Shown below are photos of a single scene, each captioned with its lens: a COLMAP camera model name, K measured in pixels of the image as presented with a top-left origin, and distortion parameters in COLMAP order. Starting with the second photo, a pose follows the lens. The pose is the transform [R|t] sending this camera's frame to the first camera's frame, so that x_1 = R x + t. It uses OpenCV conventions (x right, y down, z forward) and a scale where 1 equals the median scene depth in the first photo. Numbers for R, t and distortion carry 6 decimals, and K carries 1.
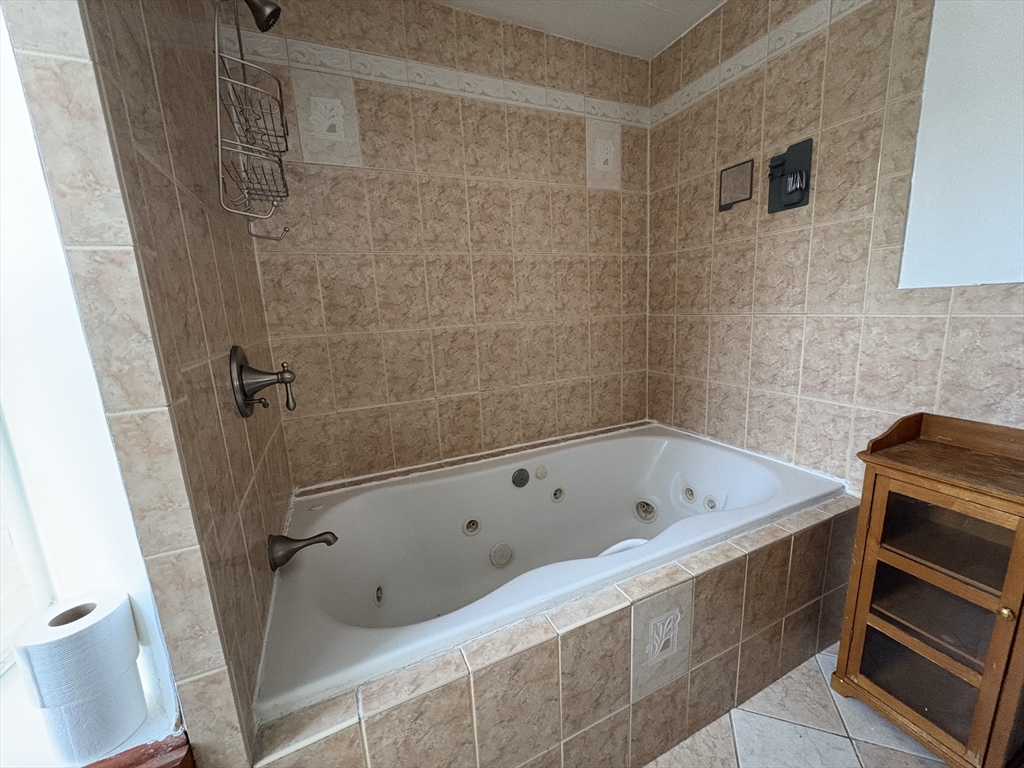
lens RADIAL K [[406.6, 0, 512.2], [0, 406.6, 384.4], [0, 0, 1]] dist [0.002057, -0.000320]
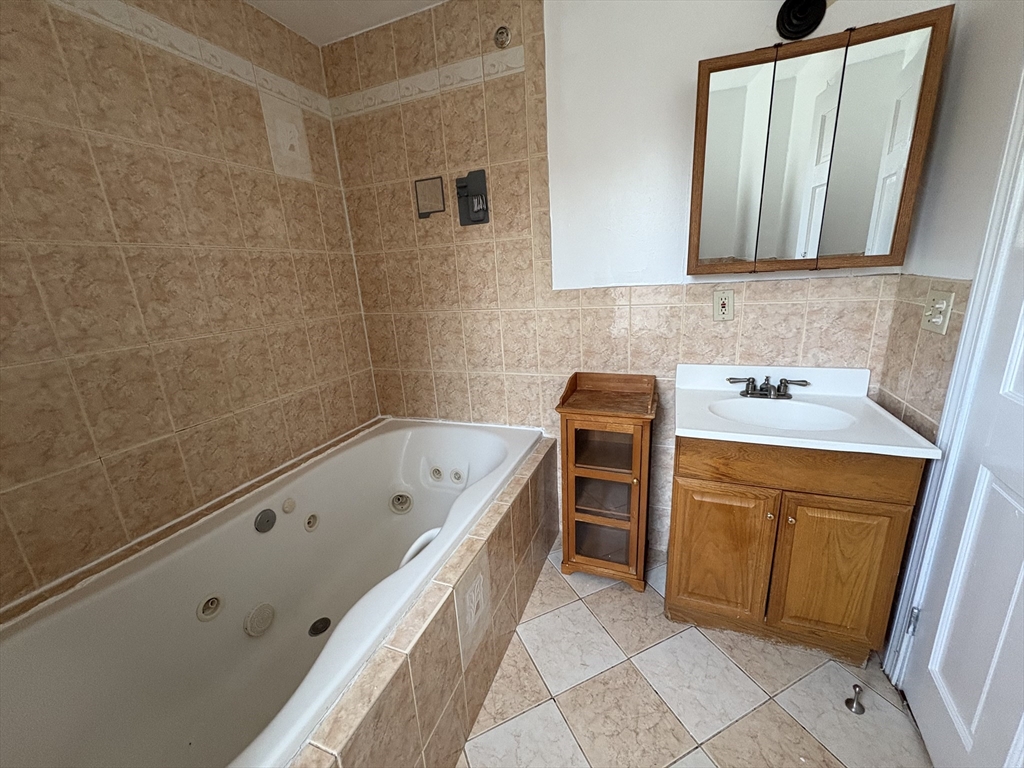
lens RADIAL K [[406.6, 0, 510.0], [0, 406.6, 384.5], [0, 0, 1]] dist [0.002057, -0.000320]
pose [[0.722317, -0.177890, 0.668291, -0.135009], [0.157995, 0.983242, 0.090959, -0.044929], [-0.673272, 0.039885, 0.738318, 0.038735]]
